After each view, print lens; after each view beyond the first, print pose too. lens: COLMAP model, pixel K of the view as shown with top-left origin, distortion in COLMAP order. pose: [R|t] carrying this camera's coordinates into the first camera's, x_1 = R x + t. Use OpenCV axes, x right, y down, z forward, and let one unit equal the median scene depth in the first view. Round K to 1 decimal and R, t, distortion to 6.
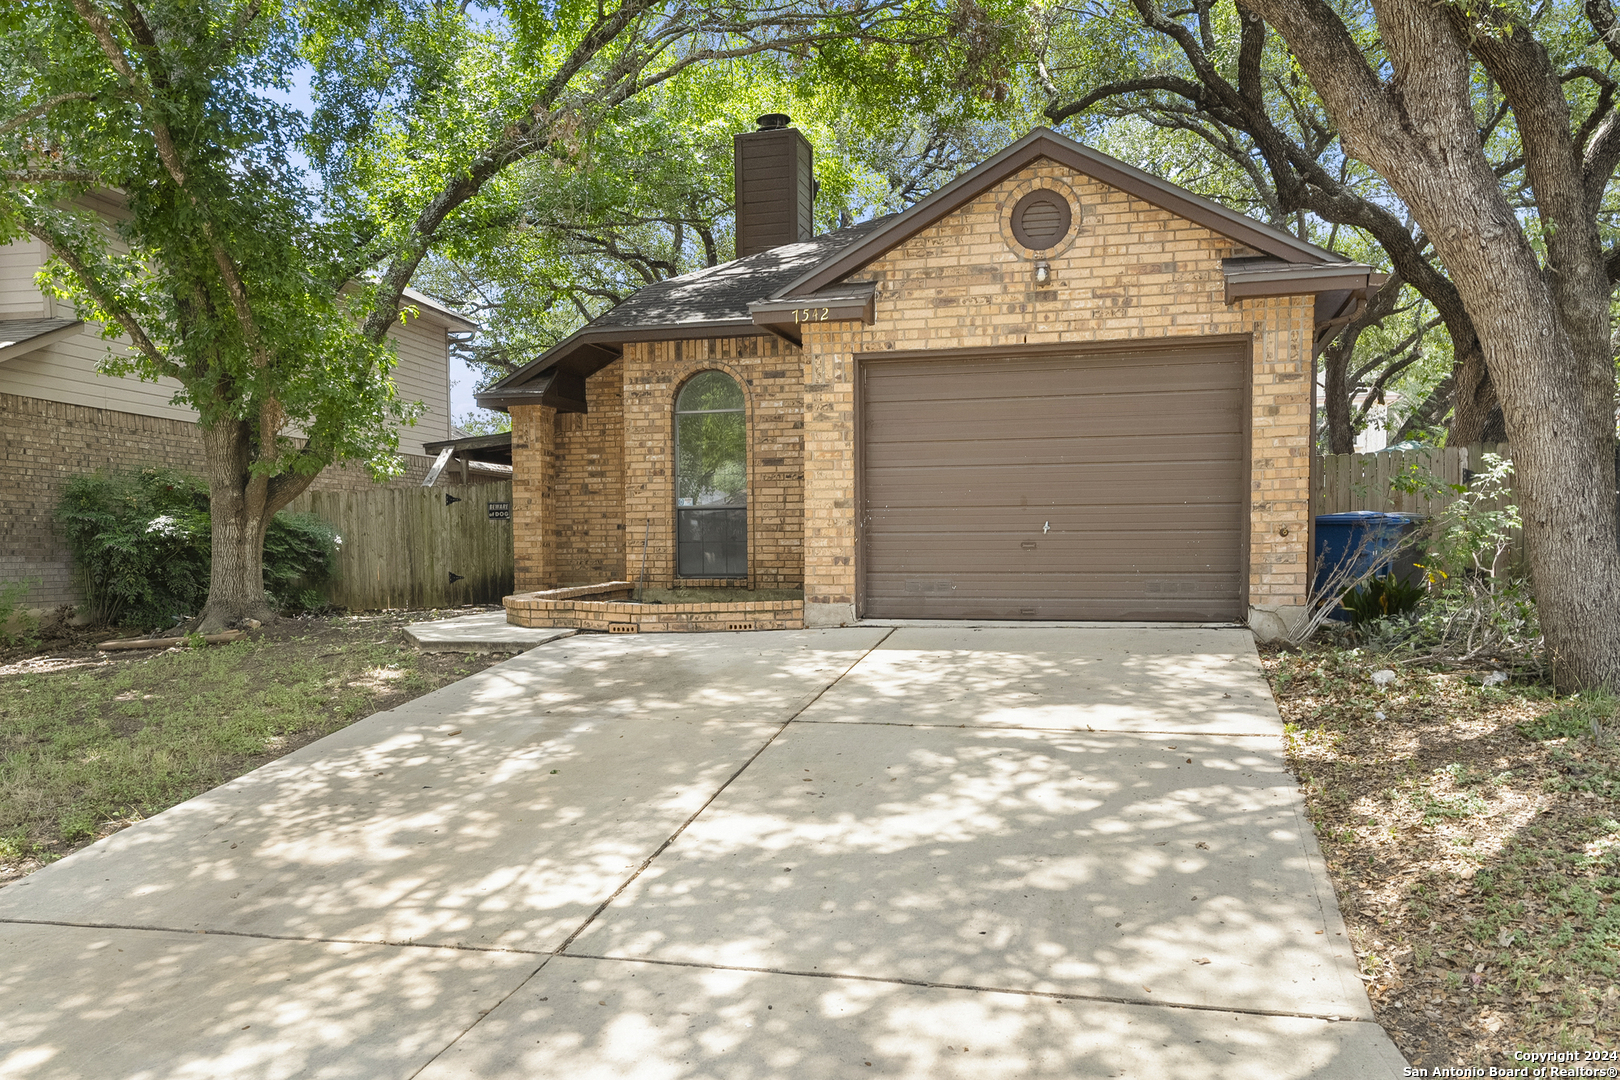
lens RADIAL K [[1224.3, 0, 808.5], [0, 1224.3, 546.3], [0, 0, 1]] dist [-0.004470, -0.000032]
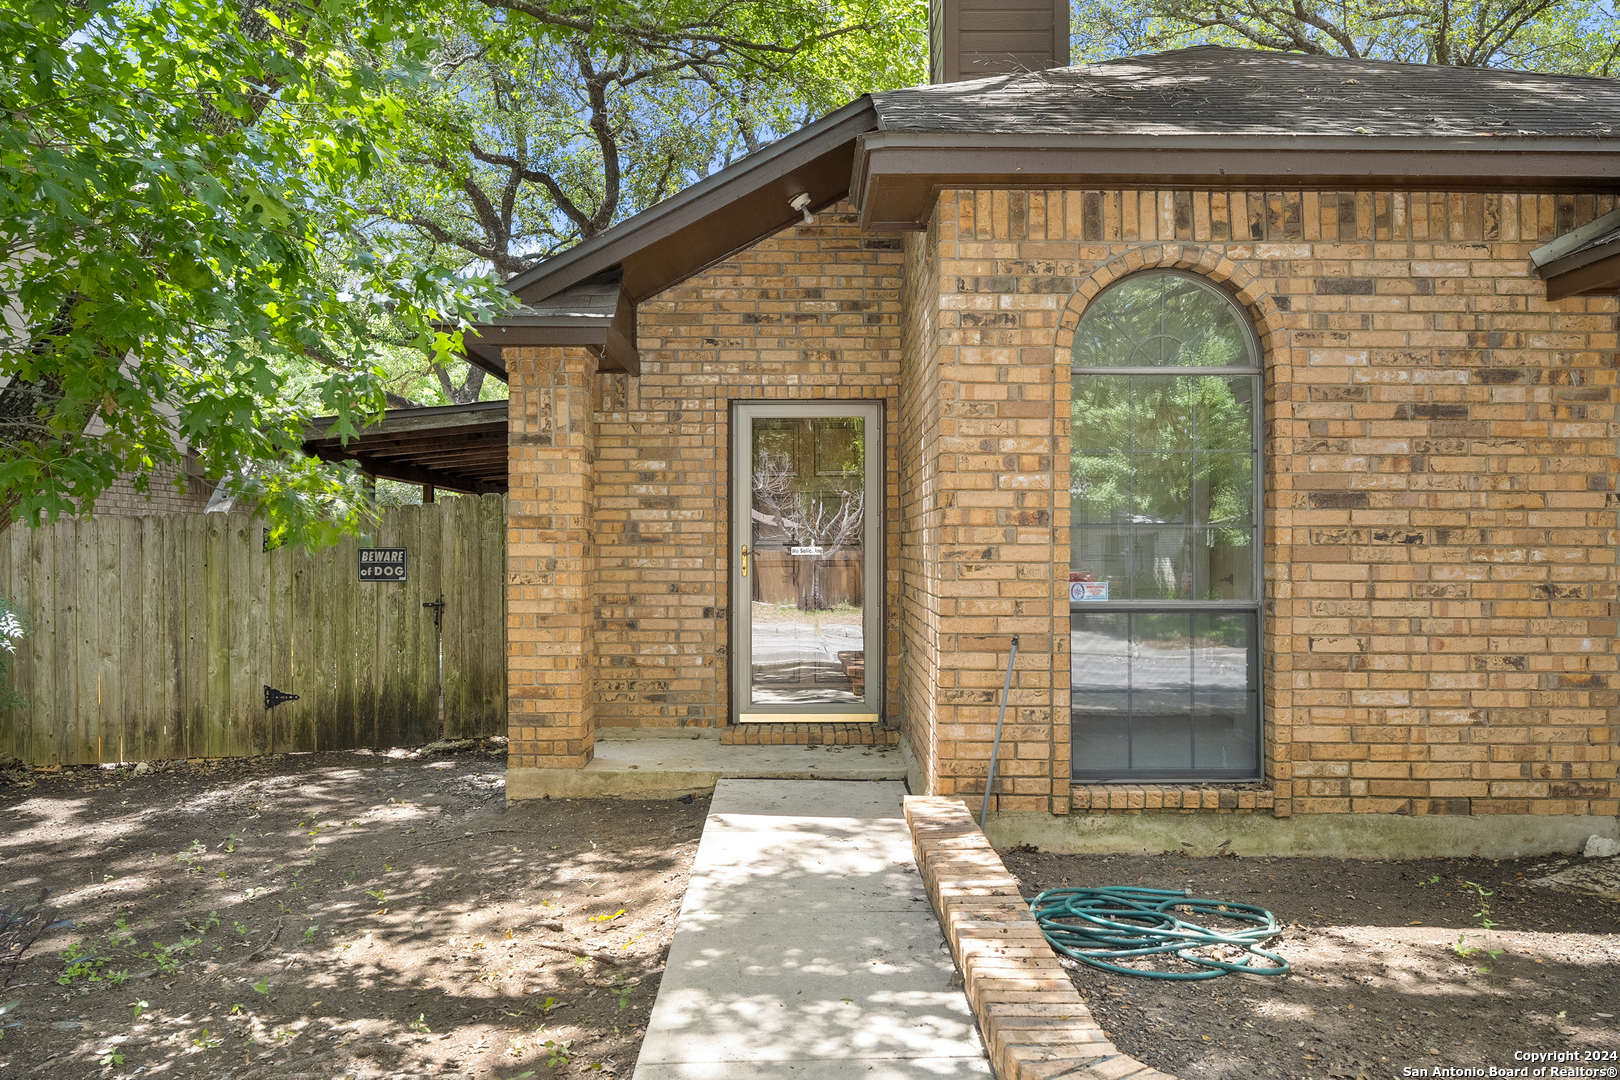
lens RADIAL K [[1196.6, 0, 844.1], [0, 1196.6, 500.6], [0, 0, 1]] dist [0.002949, 0.001523]
pose [[0.957639, 0.018326, 0.287389, -0.292851], [-0.006508, 0.999095, -0.042024, -0.049404], [-0.287899, 0.038373, 0.956892, 0.648208]]
